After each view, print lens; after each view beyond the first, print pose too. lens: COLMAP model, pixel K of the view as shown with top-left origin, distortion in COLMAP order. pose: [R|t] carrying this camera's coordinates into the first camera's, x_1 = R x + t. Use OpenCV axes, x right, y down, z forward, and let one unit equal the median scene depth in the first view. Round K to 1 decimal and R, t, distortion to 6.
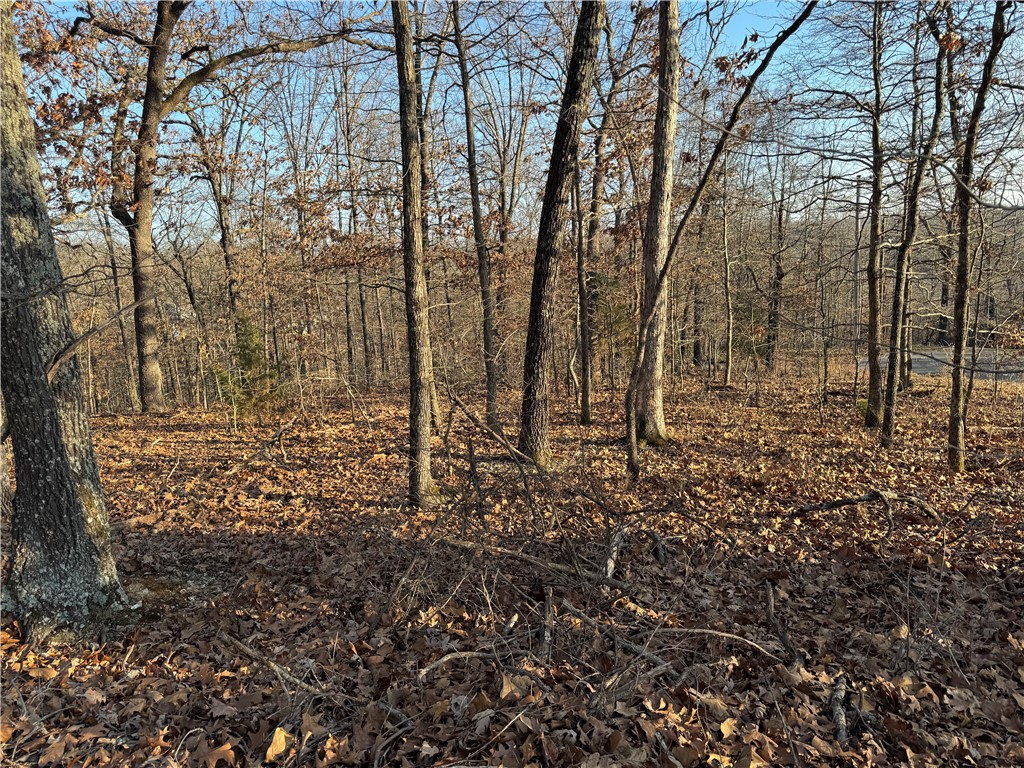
lens RADIAL K [[704.2, 0, 513.9], [0, 704.2, 387.5], [0, 0, 1]] dist [0.004723, -0.006142]
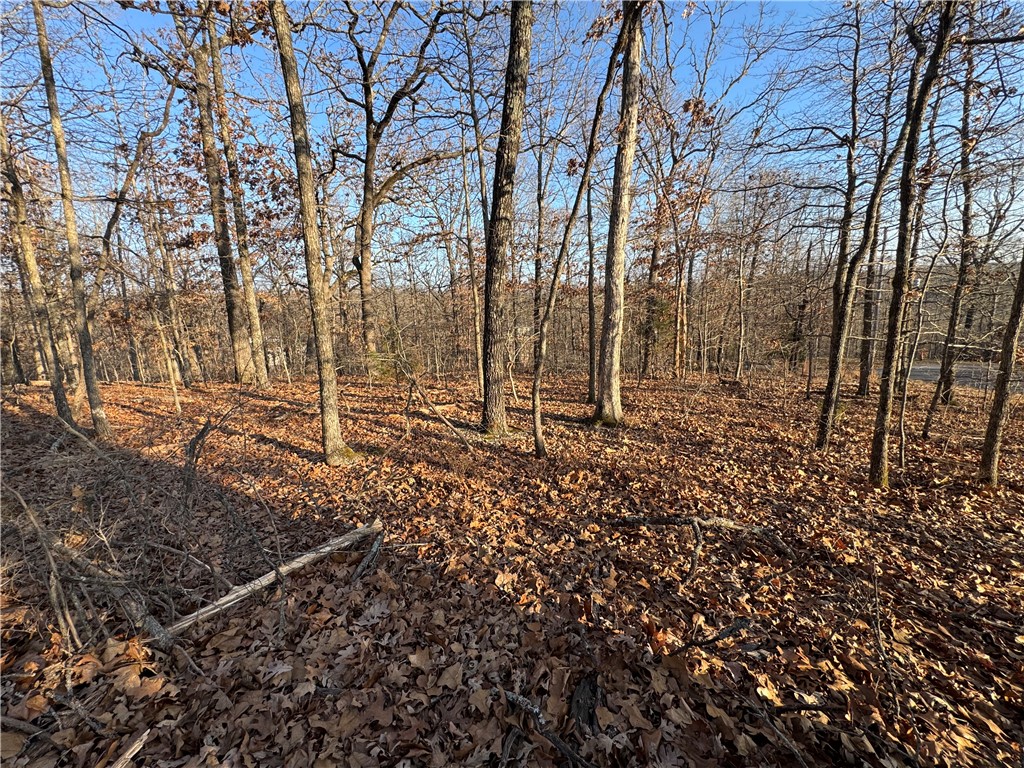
lens RADIAL K [[407.1, 0, 513.3], [0, 407.1, 383.5], [0, 0, 1]] dist [0.000874, 0.000436]
pose [[0.956395, 0.066243, -0.284464, 0.242678], [-0.056526, 0.997507, 0.042242, -0.013369], [0.286553, -0.024320, 0.957756, 0.263785]]
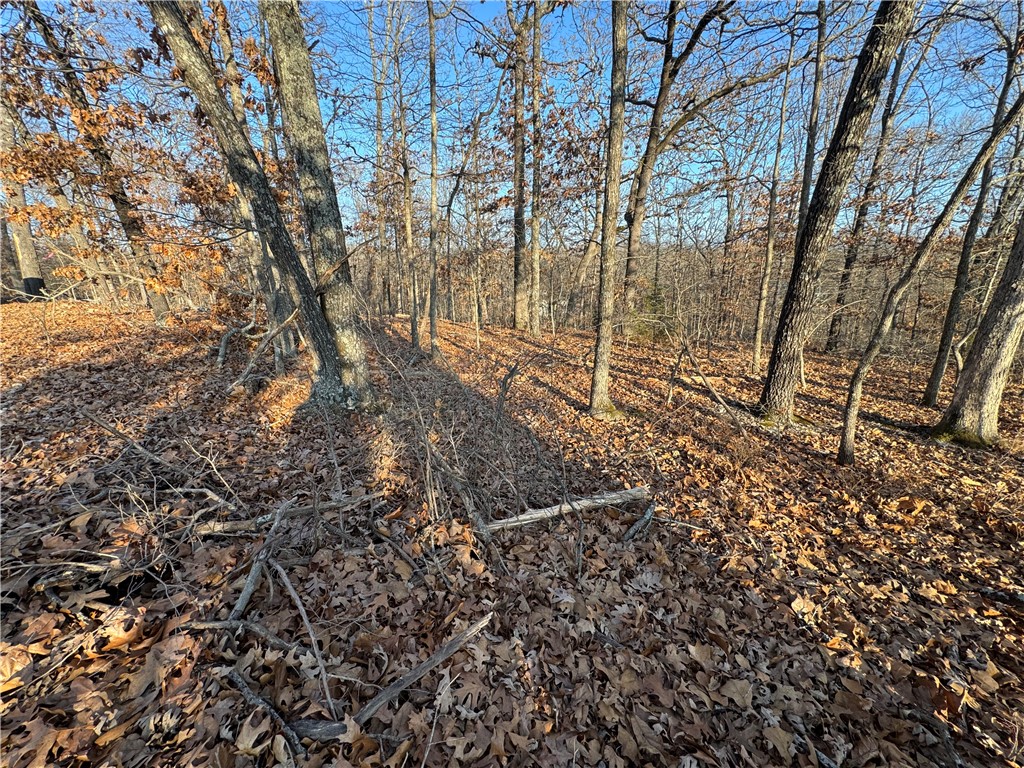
lens RADIAL K [[407.1, 0, 512.5], [0, 407.1, 381.9], [0, 0, 1]] dist [0.000874, 0.000436]
pose [[0.634971, 0.237430, -0.735145, 0.200792], [-0.140655, 0.971226, 0.192188, -0.010461], [0.759623, -0.018633, 0.650096, 0.256017]]
